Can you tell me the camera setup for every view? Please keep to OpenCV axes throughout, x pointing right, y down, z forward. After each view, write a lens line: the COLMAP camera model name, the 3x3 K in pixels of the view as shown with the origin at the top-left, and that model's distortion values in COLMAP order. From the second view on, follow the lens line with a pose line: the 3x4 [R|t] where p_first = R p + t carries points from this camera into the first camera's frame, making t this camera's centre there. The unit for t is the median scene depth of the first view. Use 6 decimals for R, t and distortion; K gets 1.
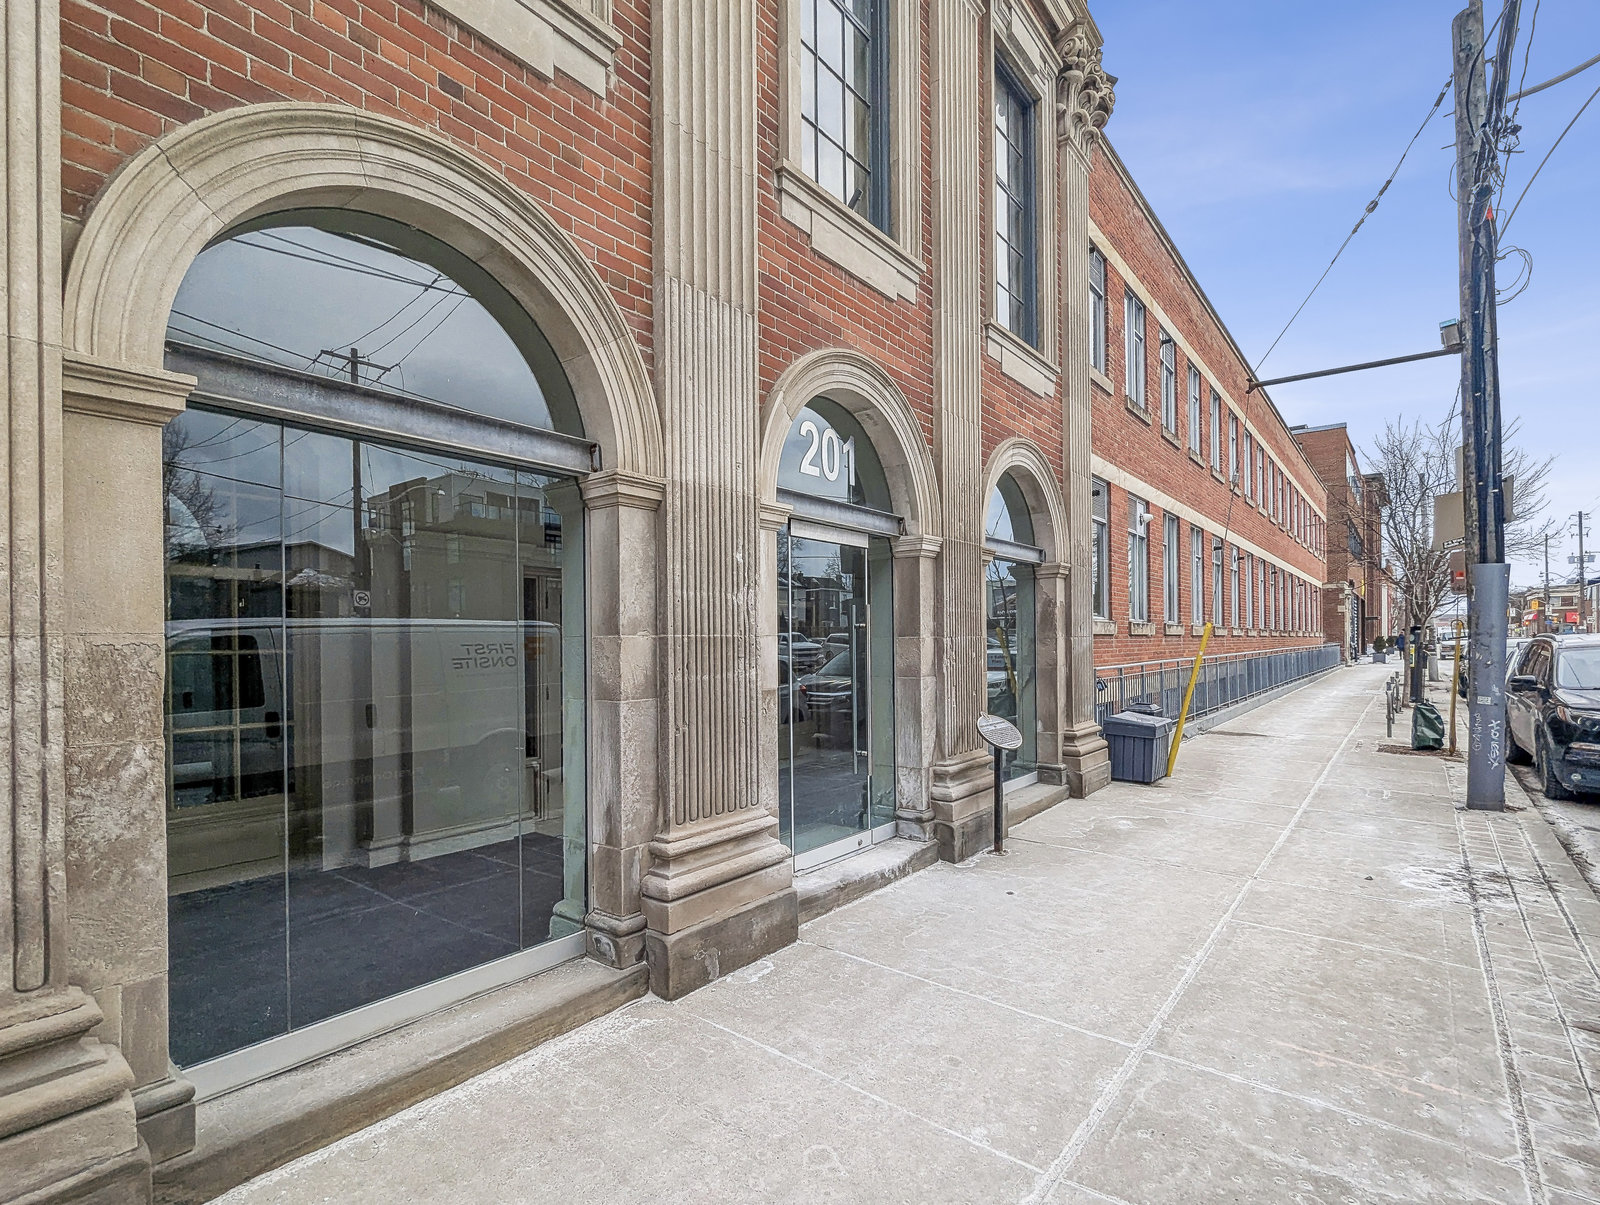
lens RADIAL K [[762.6, 0, 802.3], [0, 762.6, 639.9], [0, 0, 1]] dist [-0.011530, 0.001370]
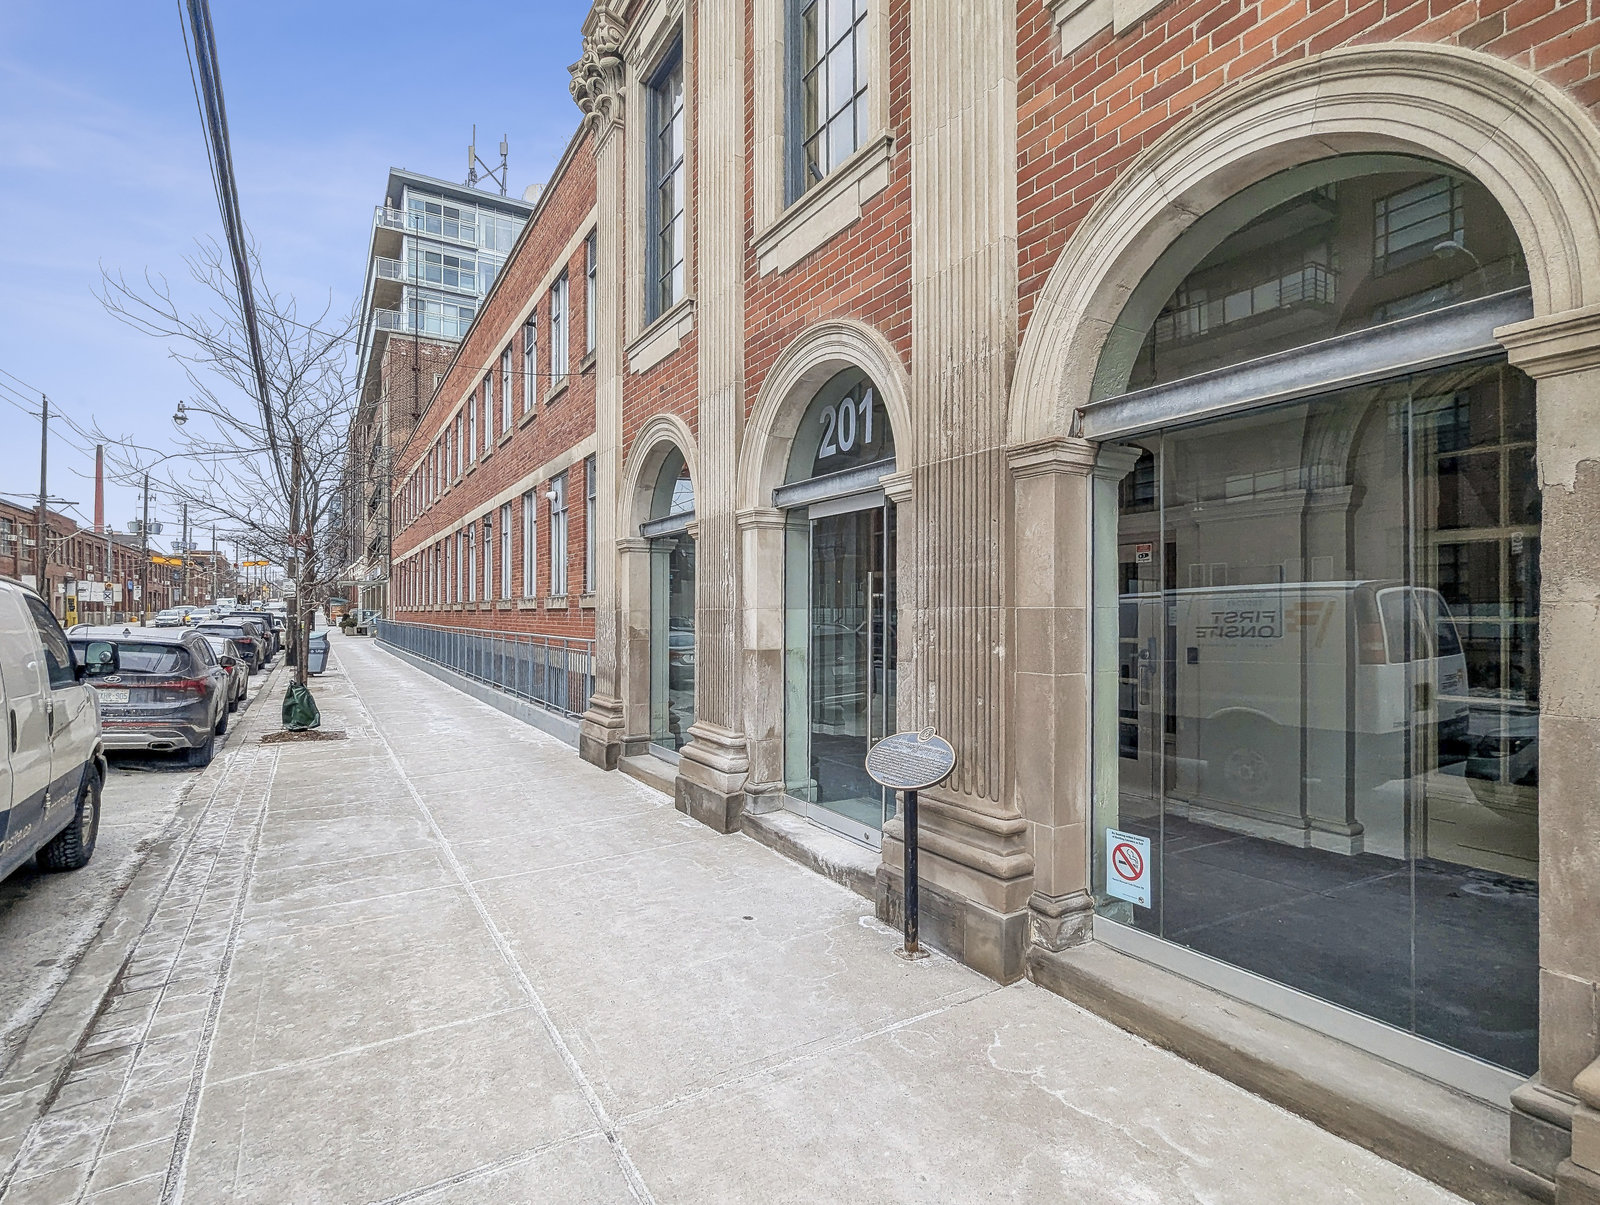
lens RADIAL K [[762.6, 0, 800.4], [0, 762.6, 606.2], [0, 0, 1]] dist [-0.011530, 0.001370]
pose [[-0.312658, 0.003622, -0.949859, 1.070861], [0.006737, 0.999976, 0.001595, -0.011368], [0.949842, -0.005901, -0.312675, 1.345924]]
